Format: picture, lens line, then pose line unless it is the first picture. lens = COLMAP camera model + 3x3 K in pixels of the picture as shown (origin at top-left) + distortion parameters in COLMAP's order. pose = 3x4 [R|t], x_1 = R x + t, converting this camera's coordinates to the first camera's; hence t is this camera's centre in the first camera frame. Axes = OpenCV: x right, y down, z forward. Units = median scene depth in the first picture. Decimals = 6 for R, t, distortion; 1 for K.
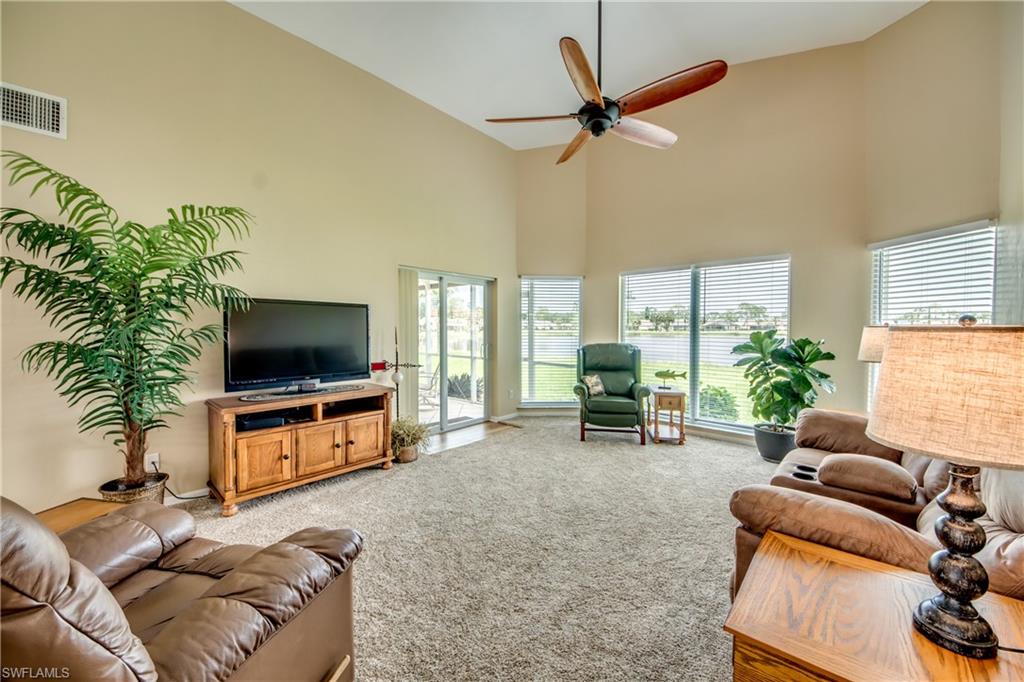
lens RADIAL K [[384.5, 0, 500.2], [0, 384.5, 337.3], [0, 0, 1]] dist [0.044511, -0.026979]
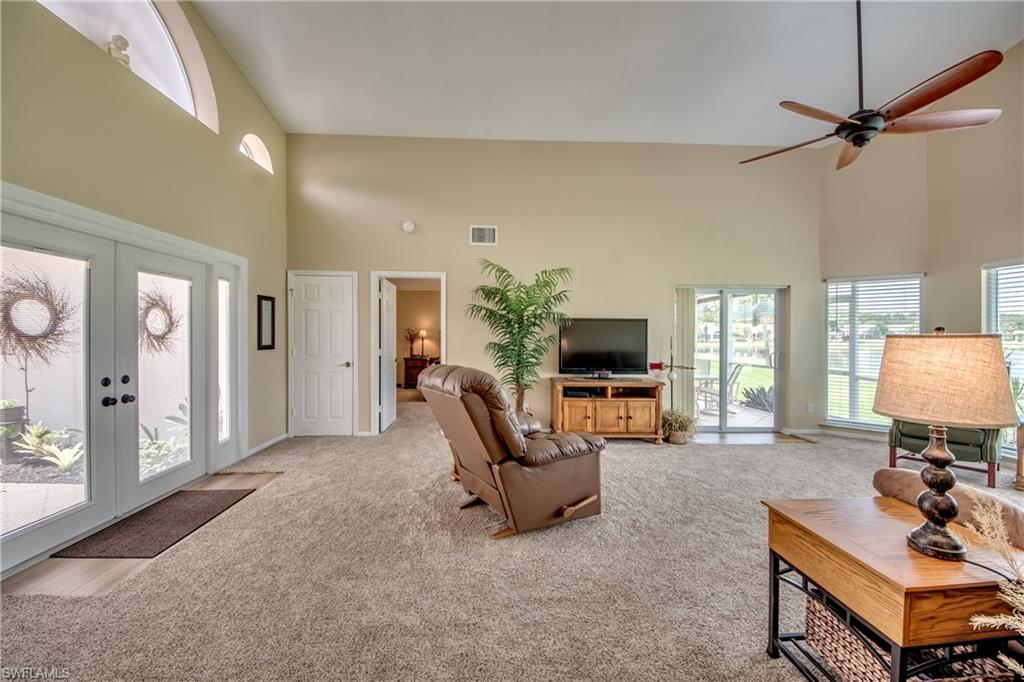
lens RADIAL K [[400.5, 0, 507.5], [0, 400.5, 334.4], [0, 0, 1]] dist [-0.011560, -0.000417]
pose [[0.711703, -0.001223, -0.702479, 0.362557], [-0.021087, 0.999511, -0.023103, 0.013170], [0.702164, 0.031256, 0.711329, -0.405892]]
